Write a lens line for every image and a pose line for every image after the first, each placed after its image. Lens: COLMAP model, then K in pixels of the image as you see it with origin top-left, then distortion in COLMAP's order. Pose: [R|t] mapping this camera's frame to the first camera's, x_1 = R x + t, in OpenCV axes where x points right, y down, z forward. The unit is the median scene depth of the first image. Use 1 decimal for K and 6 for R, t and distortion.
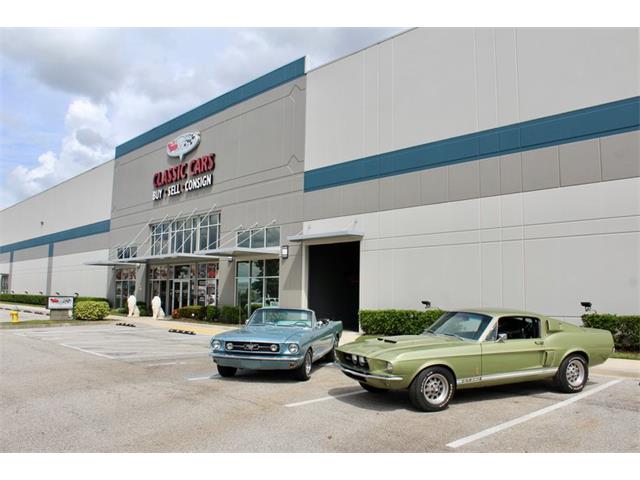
lens RADIAL K [[536.8, 0, 319.6], [0, 536.8, 242.2], [0, 0, 1]] dist [-0.171120, 0.157273]
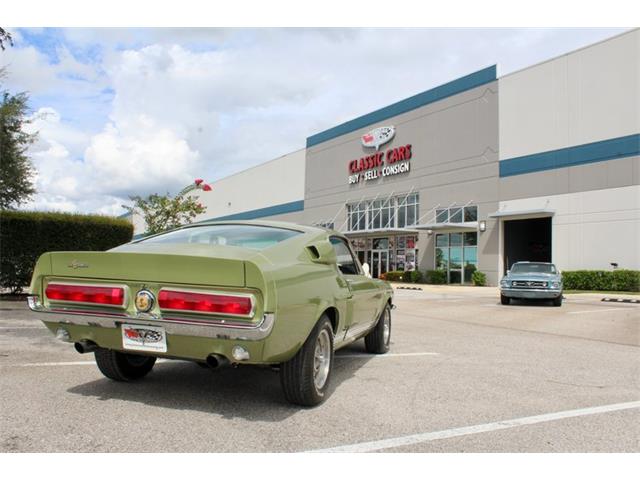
lens RADIAL K [[544.4, 0, 319.4], [0, 544.4, 243.1], [0, 0, 1]] dist [-0.169776, 0.160246]
pose [[0.976336, -0.002437, -0.216248, -0.135629], [0.012618, 0.998875, 0.045714, -0.003107], [0.215893, -0.047361, 0.975268, -0.239977]]
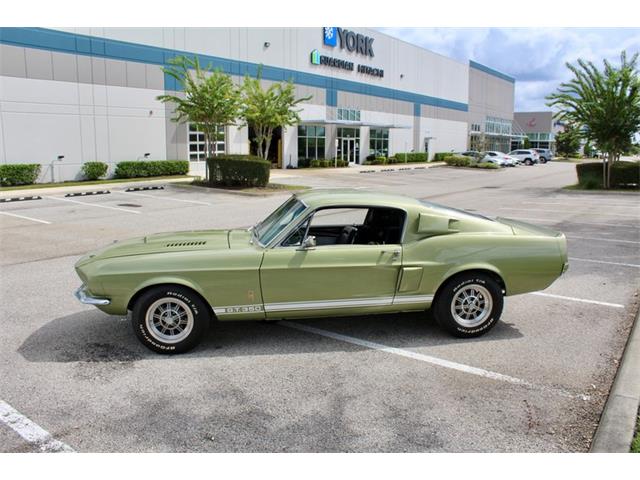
lens RADIAL K [[536.9, 0, 318.0], [0, 536.9, 240.1], [0, 0, 1]] dist [-0.173946, 0.161753]
pose [[-0.196663, -0.187926, 0.962293, -0.389145], [-0.104180, 0.979909, 0.170075, -0.016653], [-0.974920, -0.066805, -0.212290, -0.007991]]
